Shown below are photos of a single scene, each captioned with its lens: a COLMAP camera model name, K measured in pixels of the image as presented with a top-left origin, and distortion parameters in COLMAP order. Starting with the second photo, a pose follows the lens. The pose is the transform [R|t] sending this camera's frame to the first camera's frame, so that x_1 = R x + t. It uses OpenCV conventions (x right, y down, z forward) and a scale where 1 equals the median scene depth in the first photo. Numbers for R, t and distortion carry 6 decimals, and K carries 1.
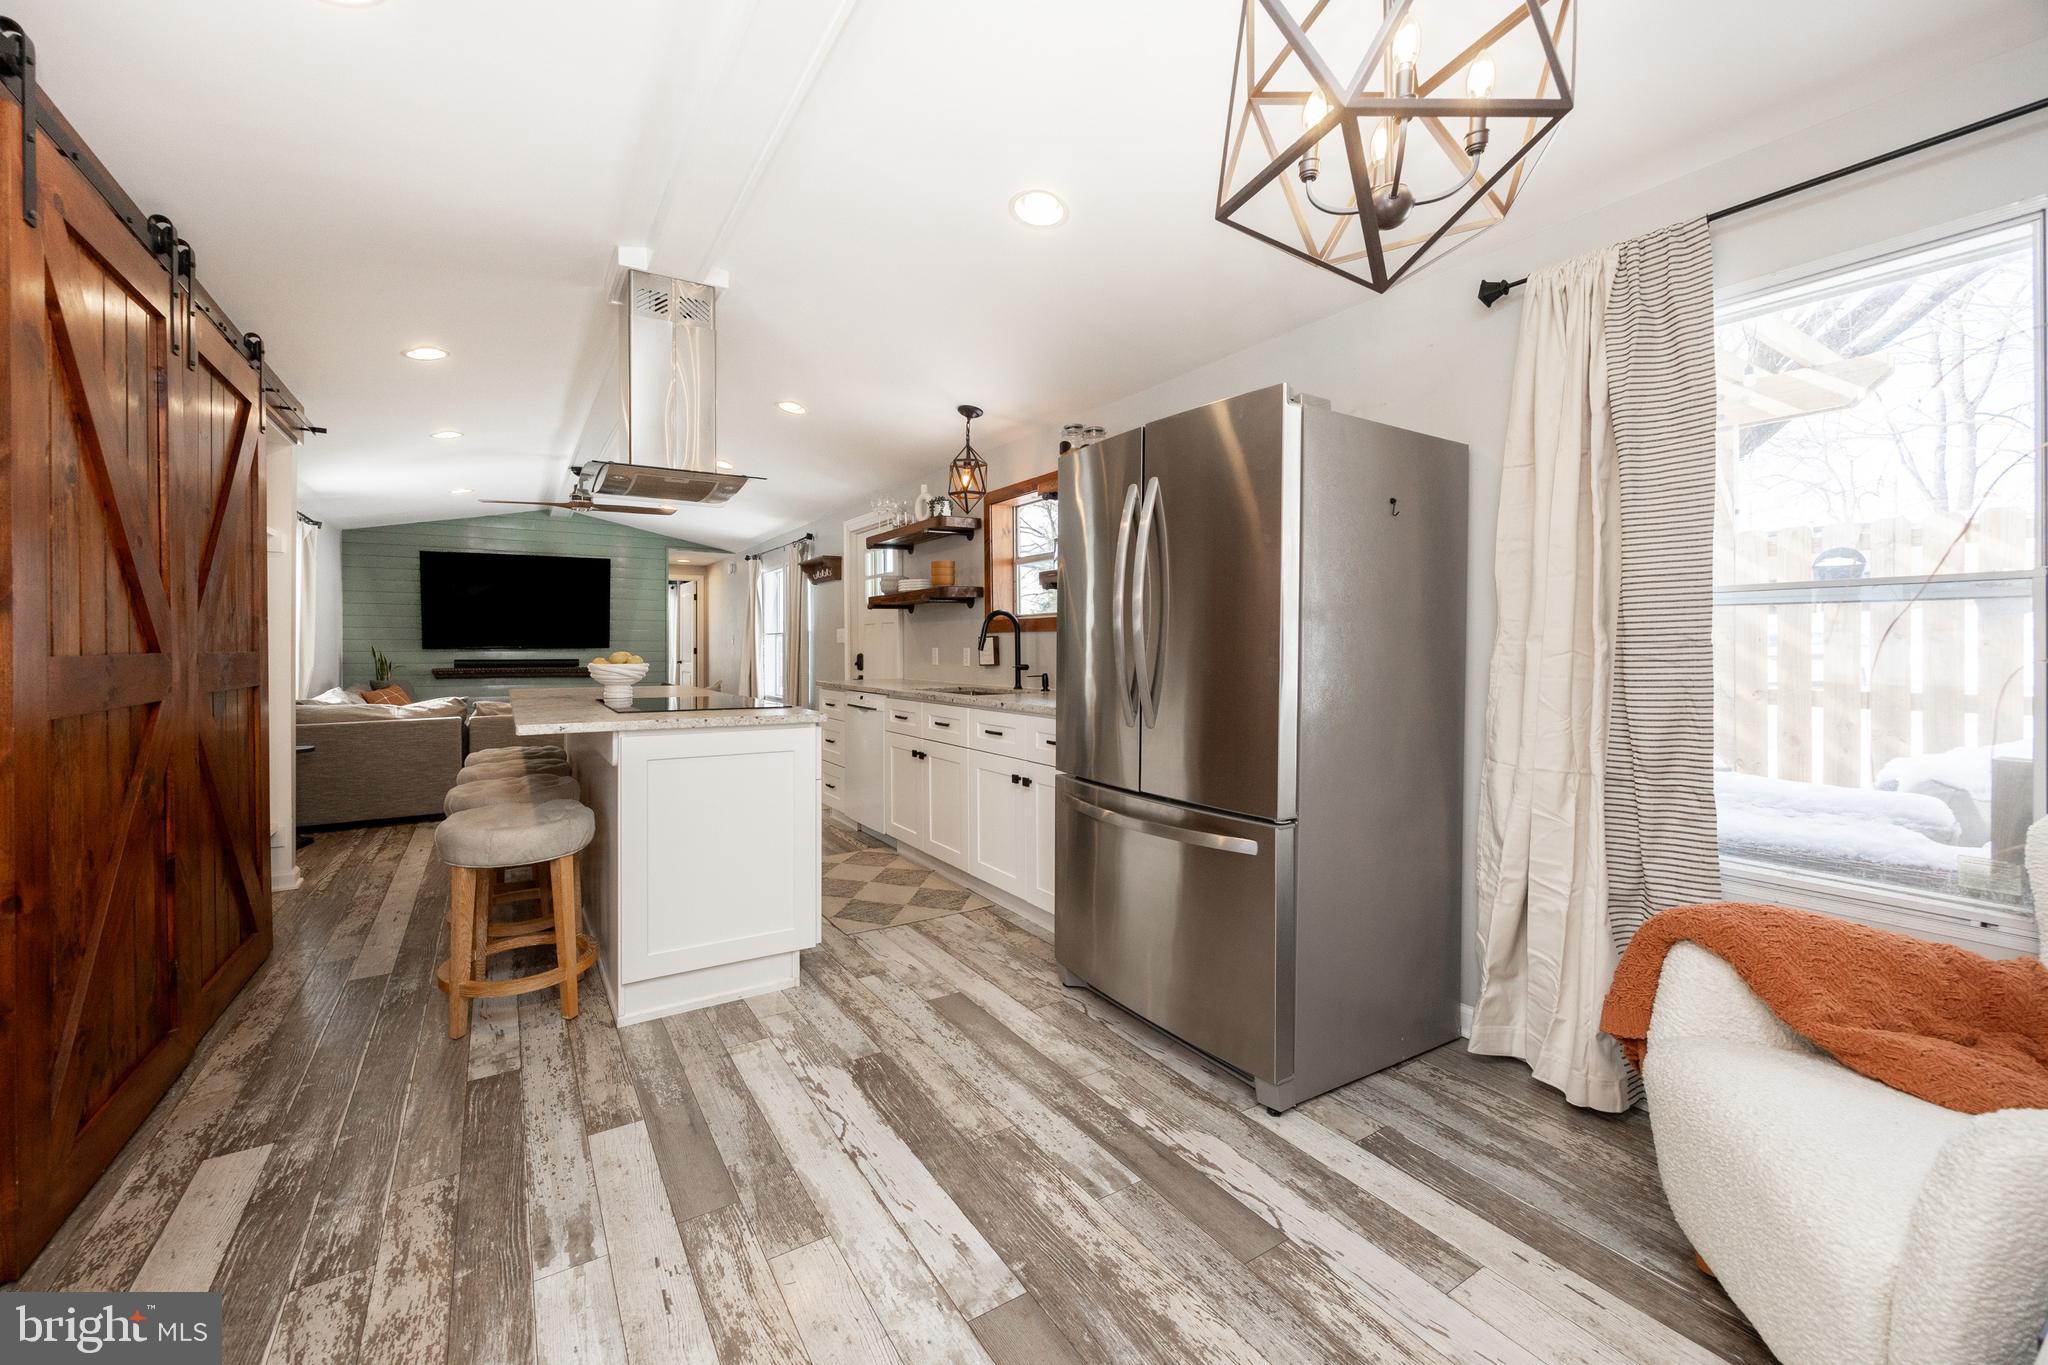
lens RADIAL K [[773.7, 0, 957.6], [0, 773.7, 658.4], [0, 0, 1]] dist [0.011730, 0.000226]
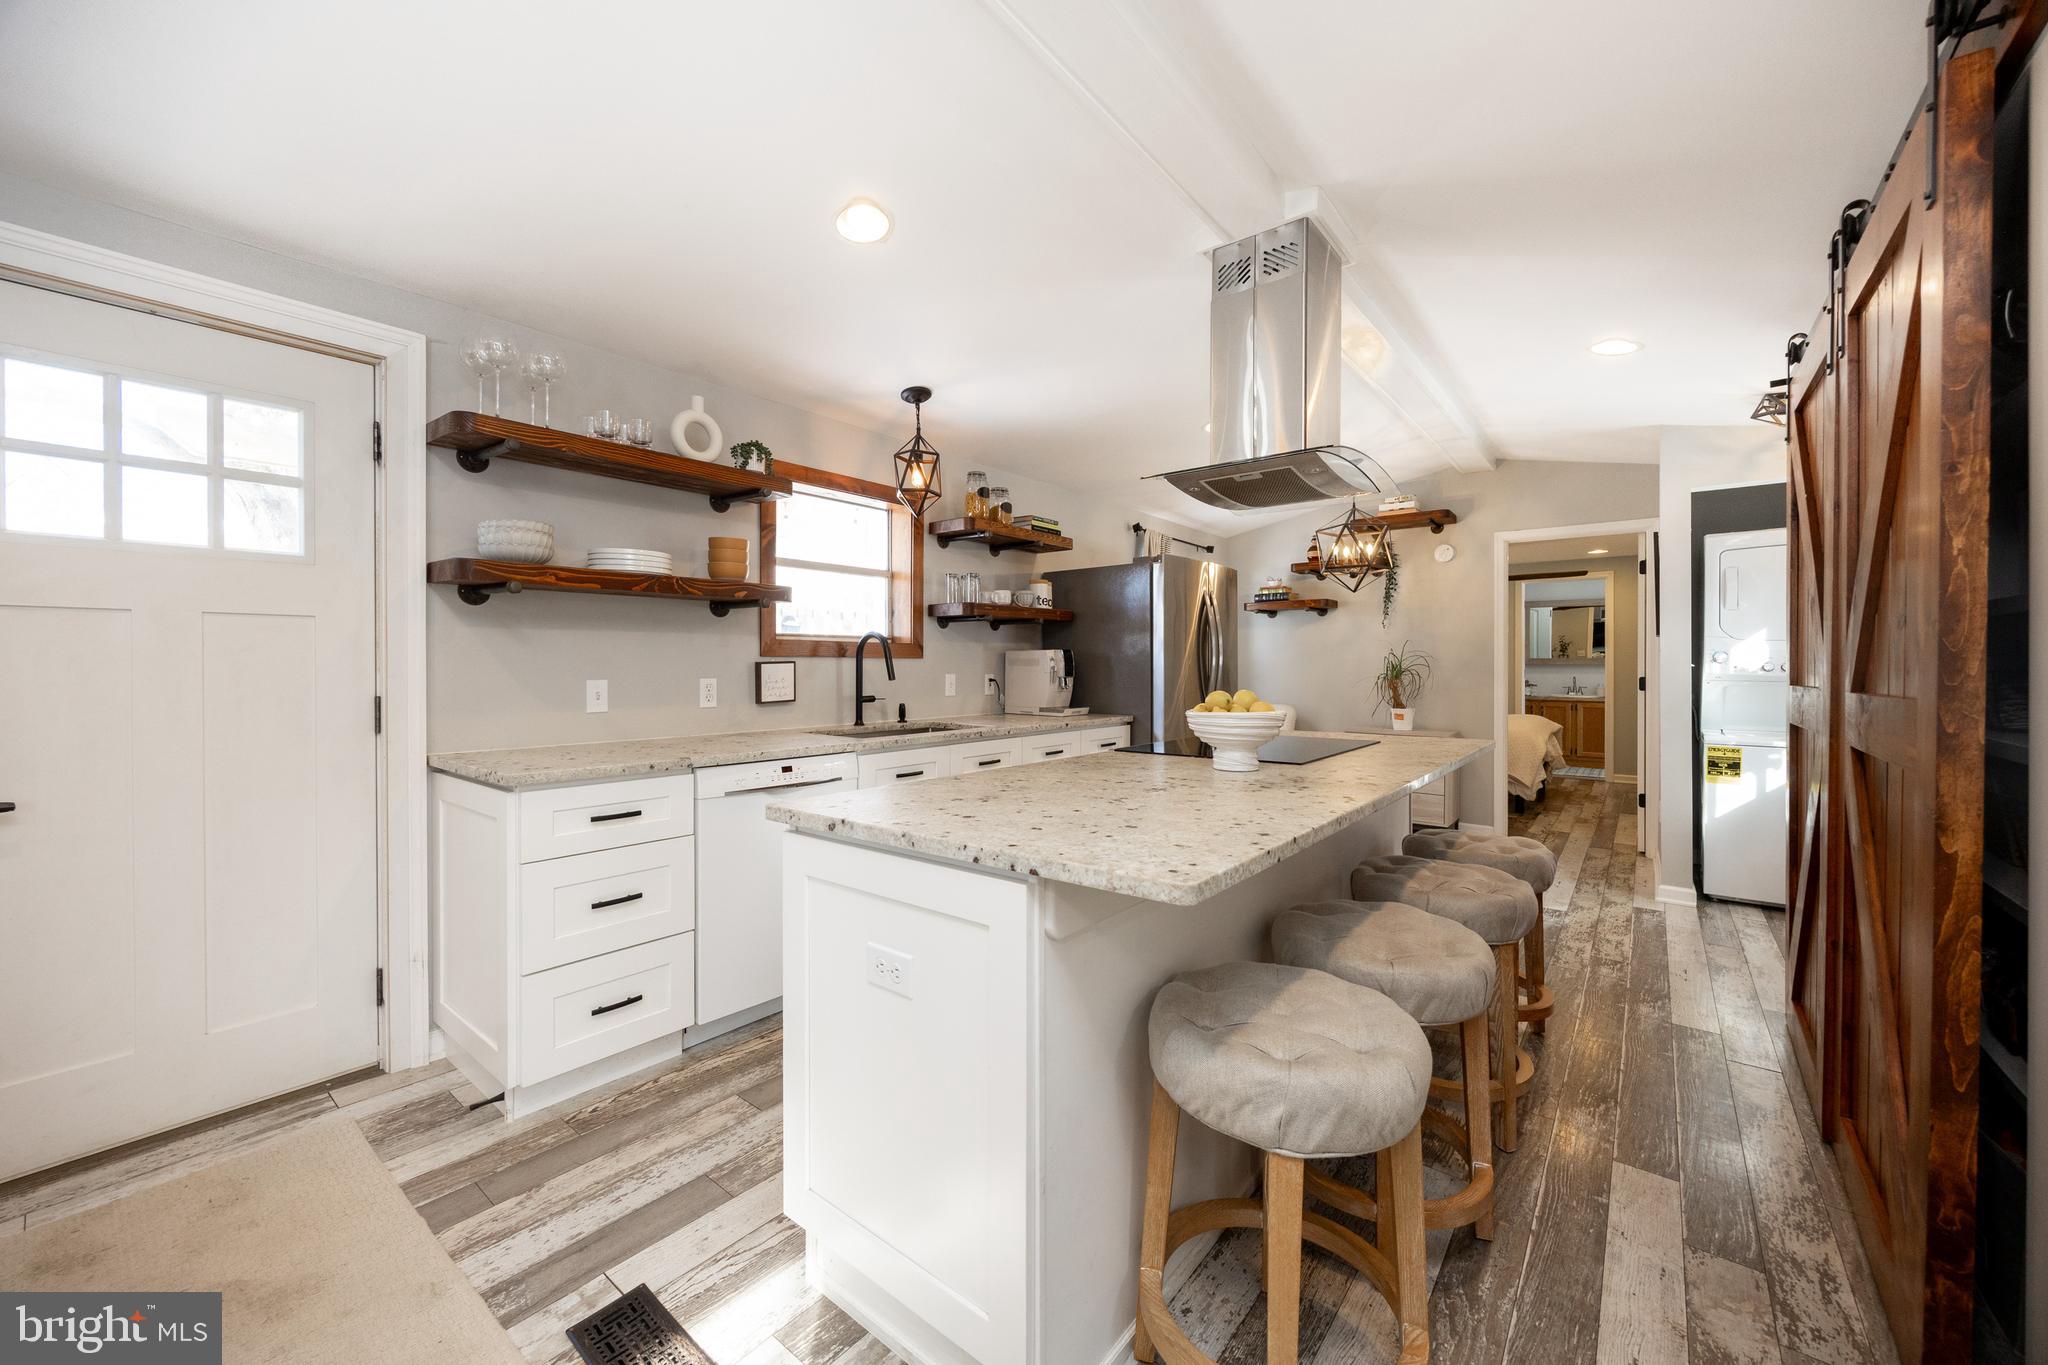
lens RADIAL K [[784.5, 0, 1024.0], [0, 784.5, 682.5], [0, 0, 1]] dist [0.030902, -0.000144]
pose [[-0.352725, -0.023892, 0.935422, -0.832042], [0.011478, 0.999488, 0.029857, -0.032726], [-0.935657, 0.021268, -0.352270, 1.199928]]
